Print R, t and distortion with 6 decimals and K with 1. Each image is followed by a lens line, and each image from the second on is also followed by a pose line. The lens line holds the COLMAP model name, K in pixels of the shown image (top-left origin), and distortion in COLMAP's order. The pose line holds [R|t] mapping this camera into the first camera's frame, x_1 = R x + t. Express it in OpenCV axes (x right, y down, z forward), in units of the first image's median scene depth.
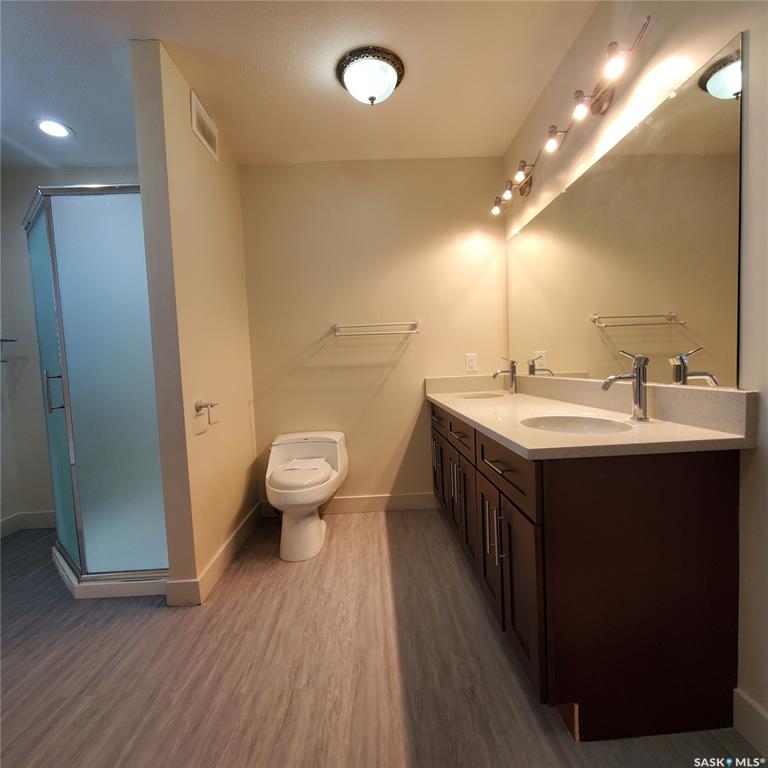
lens RADIAL K [[407.6, 0, 383.9], [0, 407.6, 386.2], [0, 0, 1]] dist [0.003297, -0.002340]
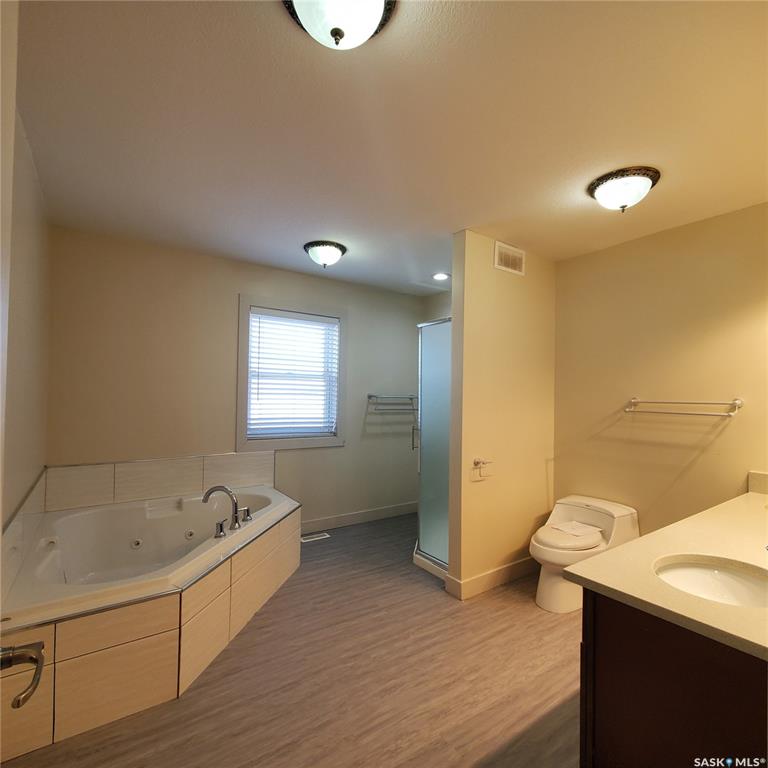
lens RADIAL K [[407.6, 0, 382.7], [0, 407.6, 384.0], [0, 0, 1]] dist [0.003297, -0.002340]
pose [[0.545027, 0.034550, -0.837707, 0.611678], [-0.086217, 0.996163, -0.015009, -0.191042], [0.833974, 0.080405, 0.545914, -0.086424]]
